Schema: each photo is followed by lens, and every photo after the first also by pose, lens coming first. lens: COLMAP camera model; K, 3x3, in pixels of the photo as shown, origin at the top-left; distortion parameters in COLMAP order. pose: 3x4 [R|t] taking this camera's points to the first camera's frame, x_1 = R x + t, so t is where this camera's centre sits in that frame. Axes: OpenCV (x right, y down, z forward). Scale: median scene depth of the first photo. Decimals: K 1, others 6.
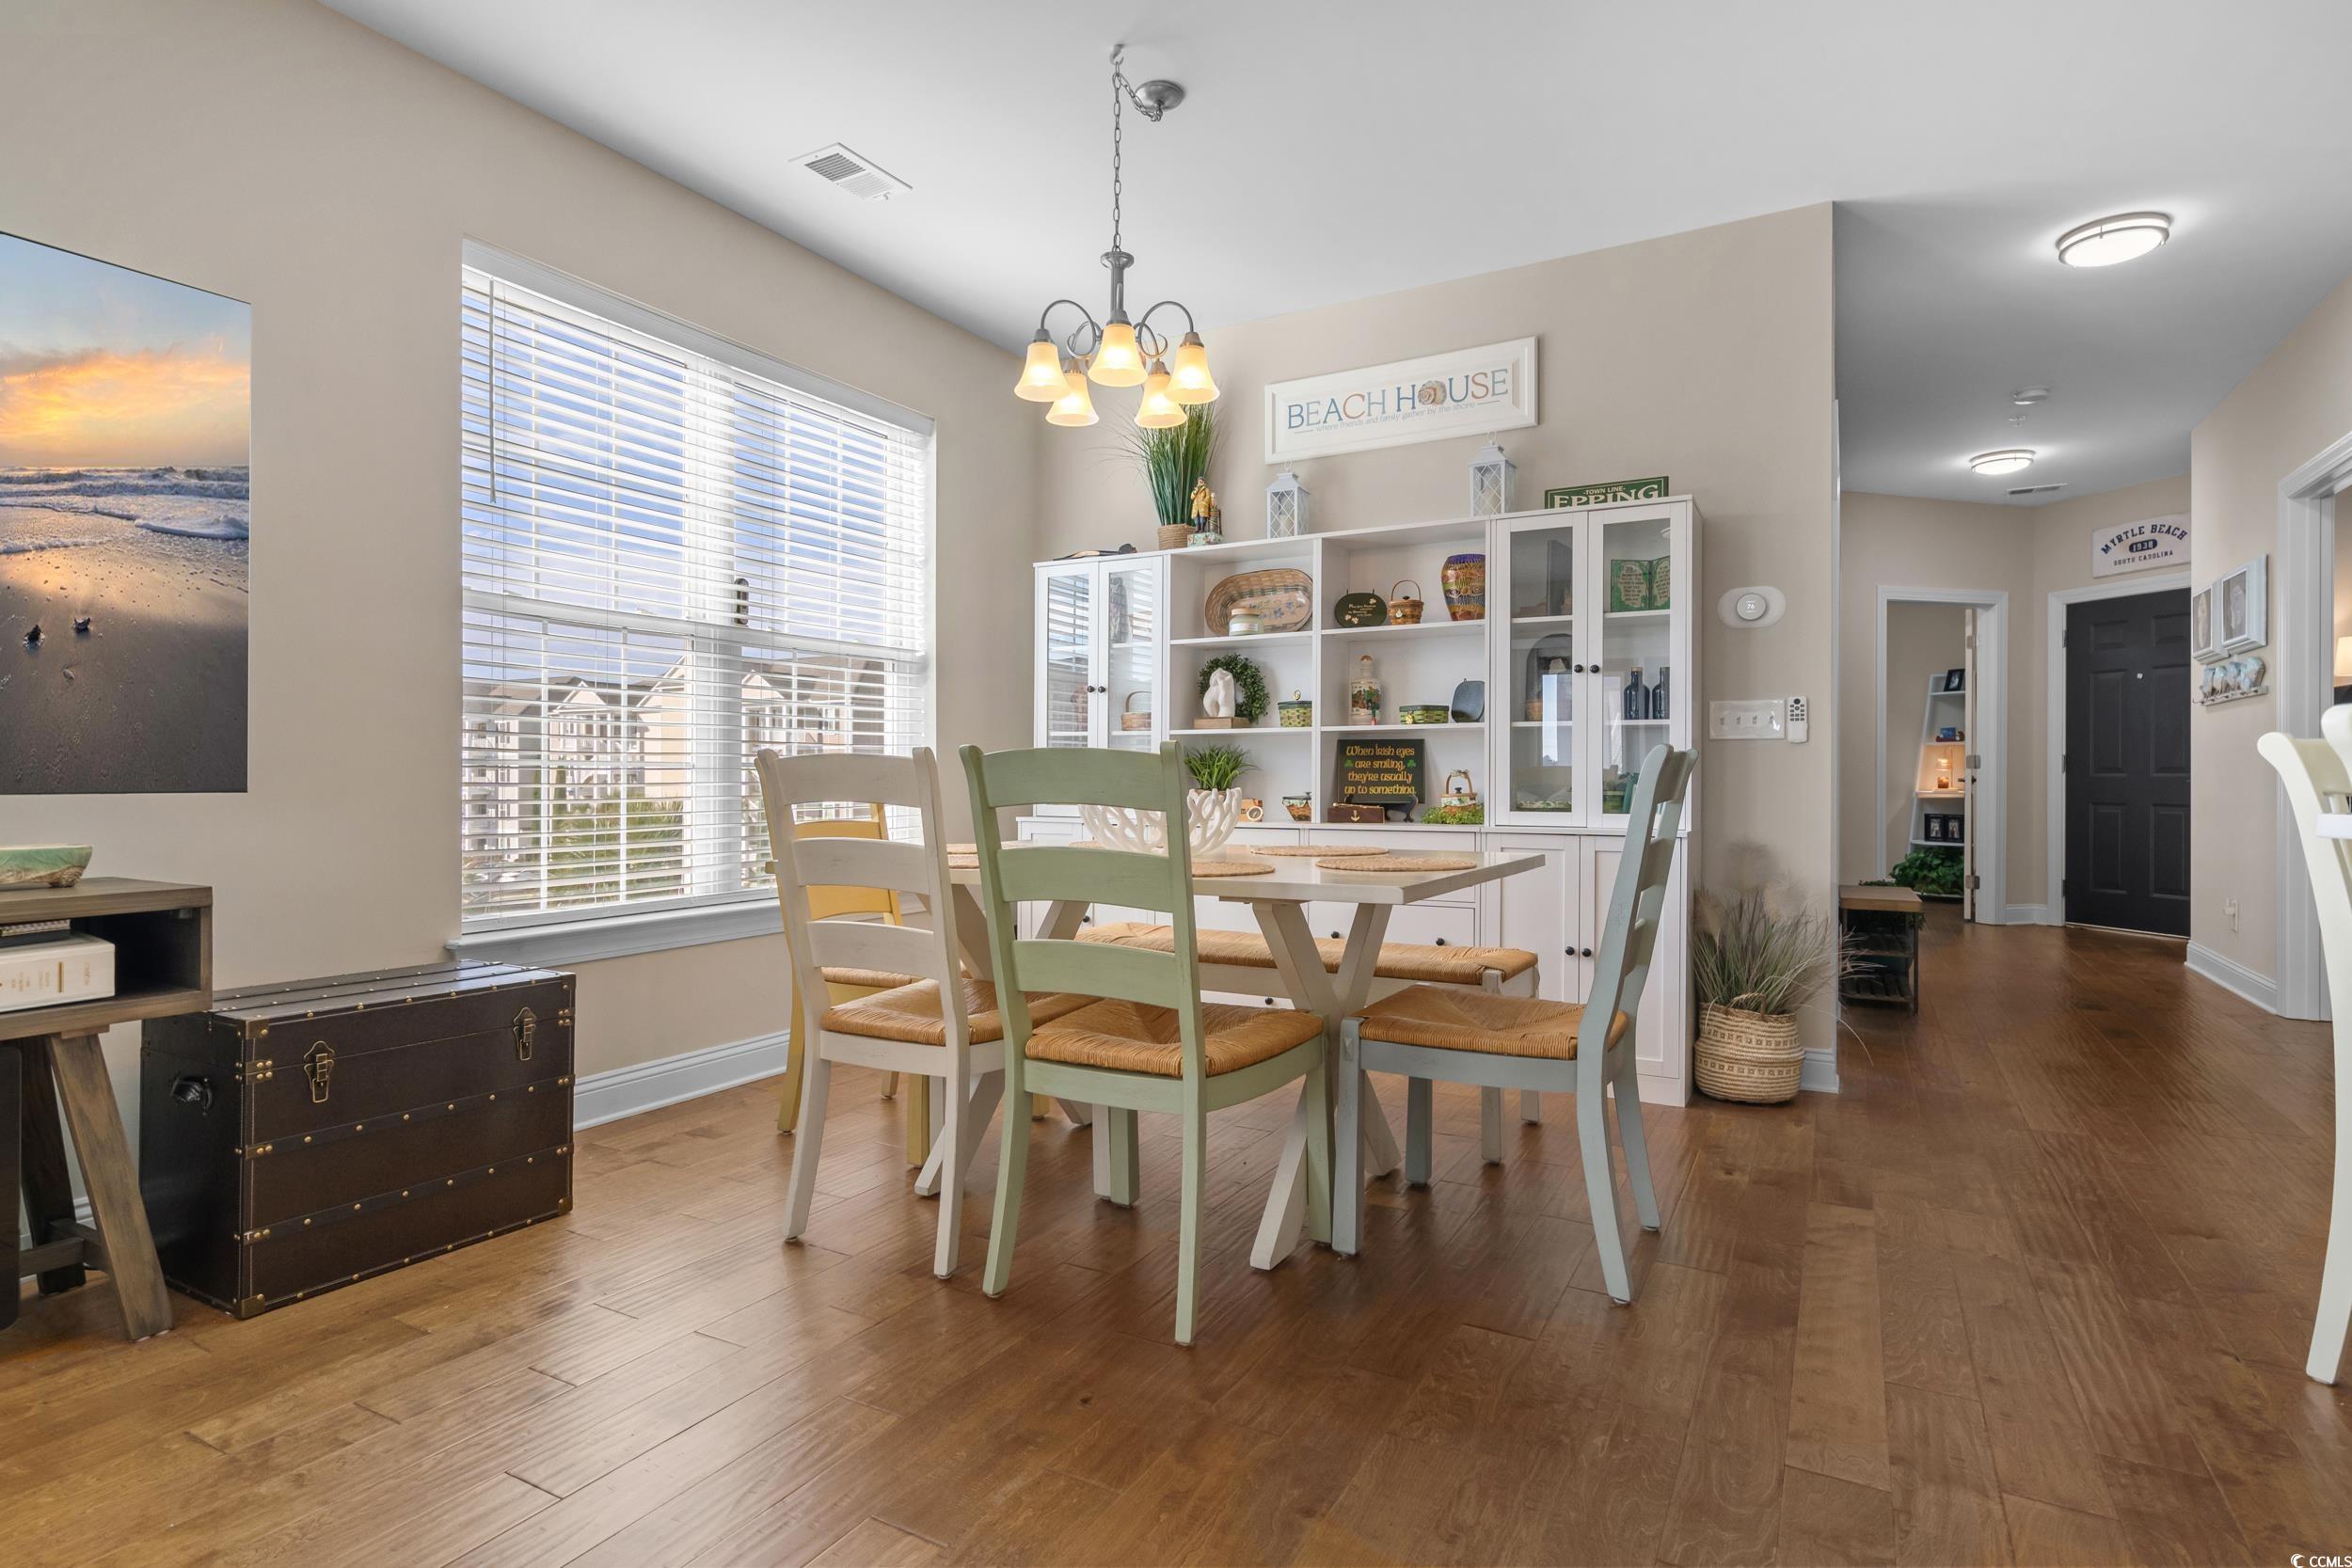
lens RADIAL K [[1191.9, 0, 1193.9], [0, 1191.9, 774.8], [0, 0, 1]] dist [-0.028729, 0.026760]
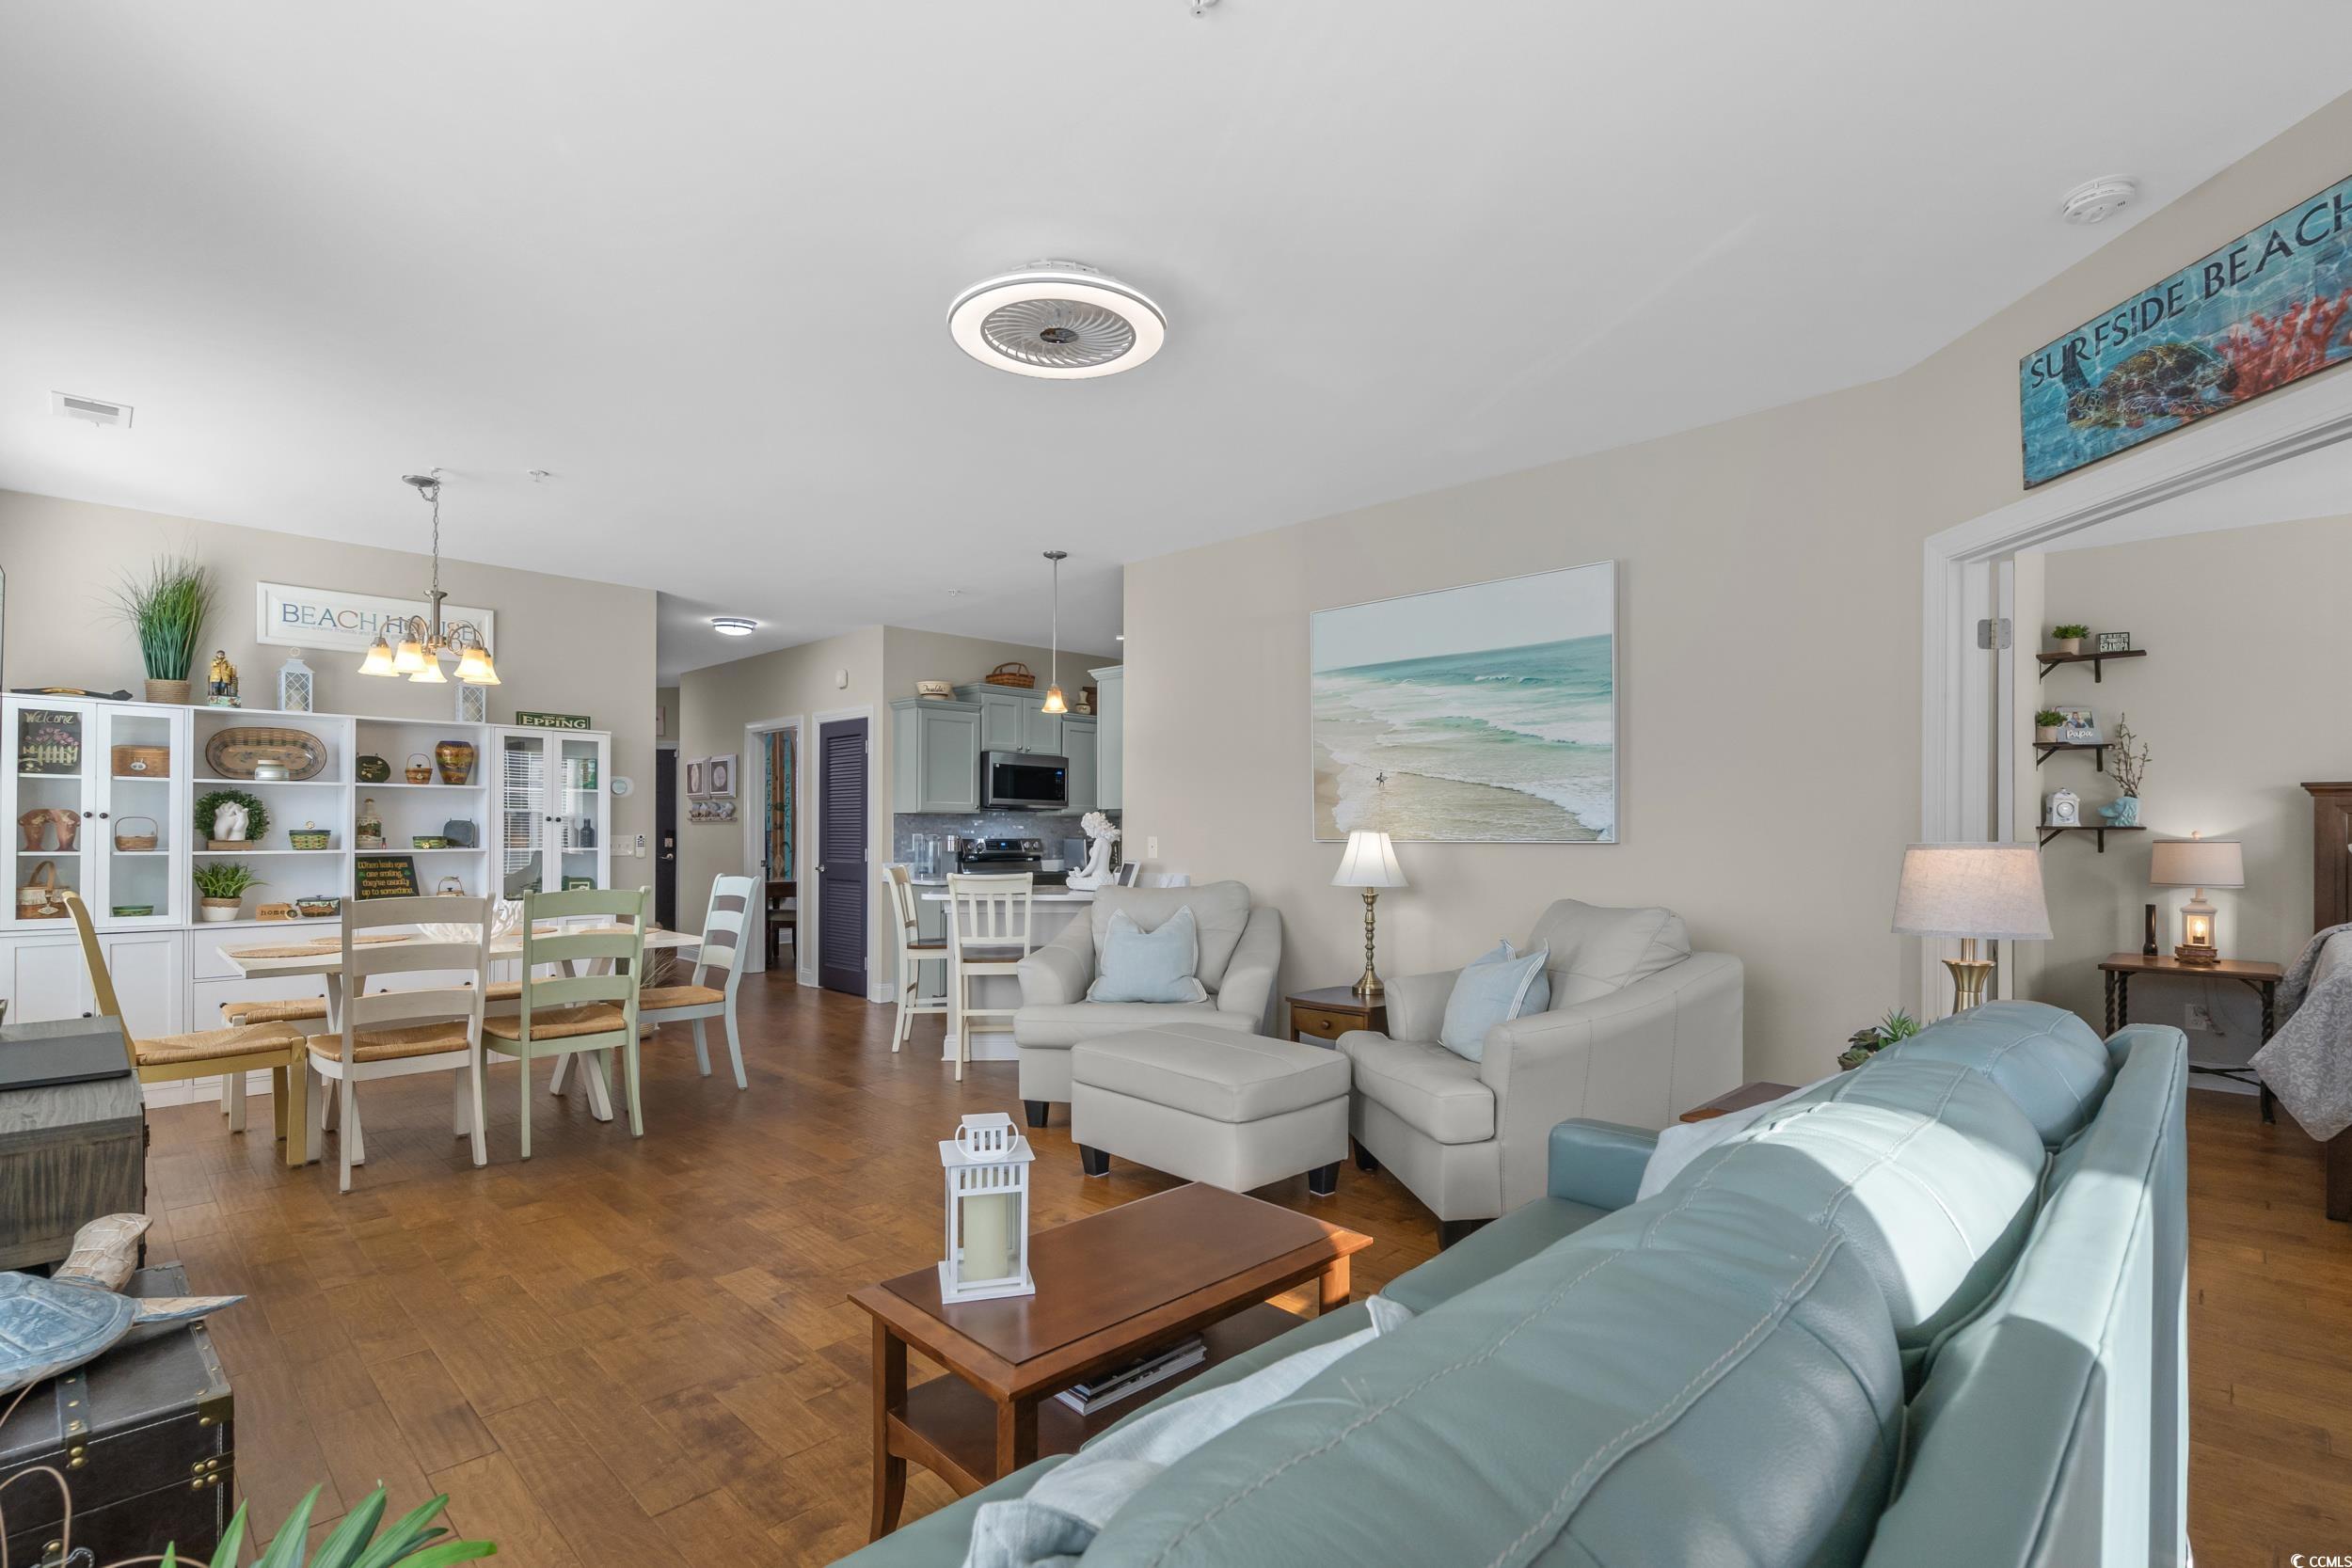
lens RADIAL K [[1072.5, 0, 1169.2], [0, 1072.5, 810.7], [0, 0, 1]] dist [-0.003625, -0.000767]
pose [[0.269908, 0.017366, 0.962730, -0.842997], [-0.008201, 0.999843, -0.015736, -0.073139], [-0.962851, -0.003648, 0.270008, -0.289795]]
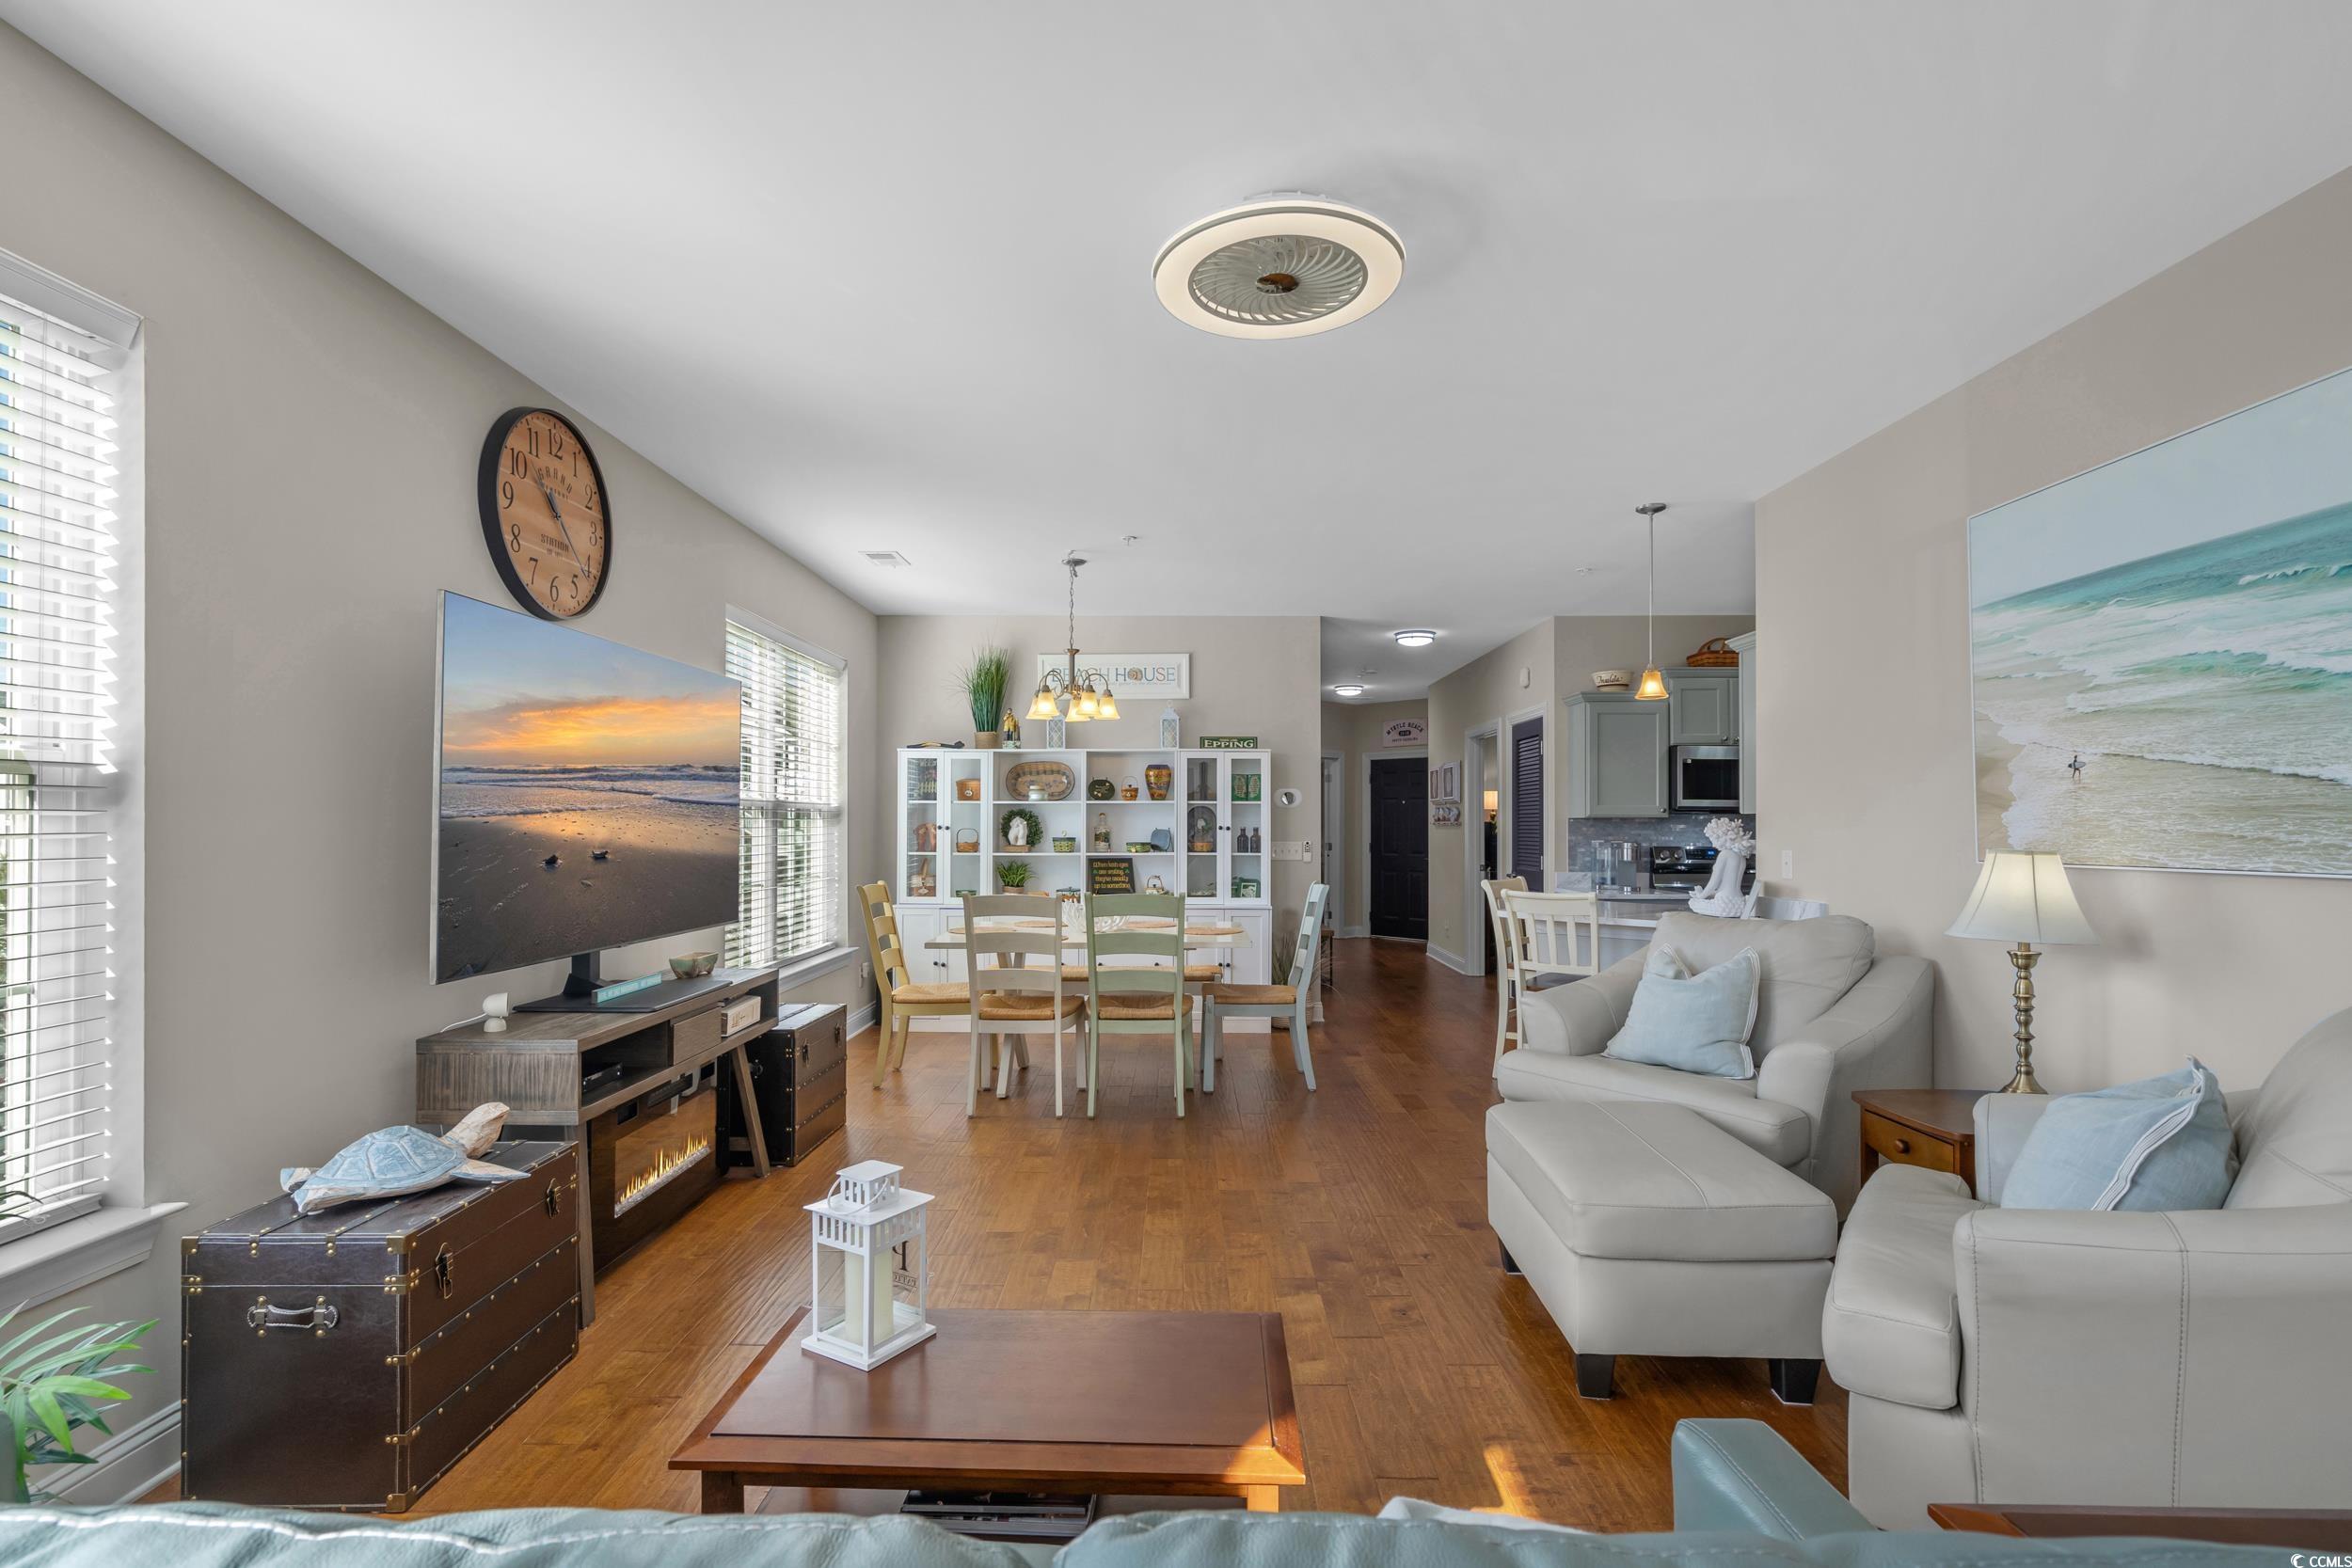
lens RADIAL K [[1064.0, 0, 1181.0], [0, 1064.0, 792.8], [0, 0, 1]] dist [0.000044, 0.001397]
pose [[0.874188, 0.014849, 0.485360, -0.552643], [-0.002432, 0.999654, -0.026203, -0.088181], [-0.485581, 0.021726, 0.873922, -0.512447]]
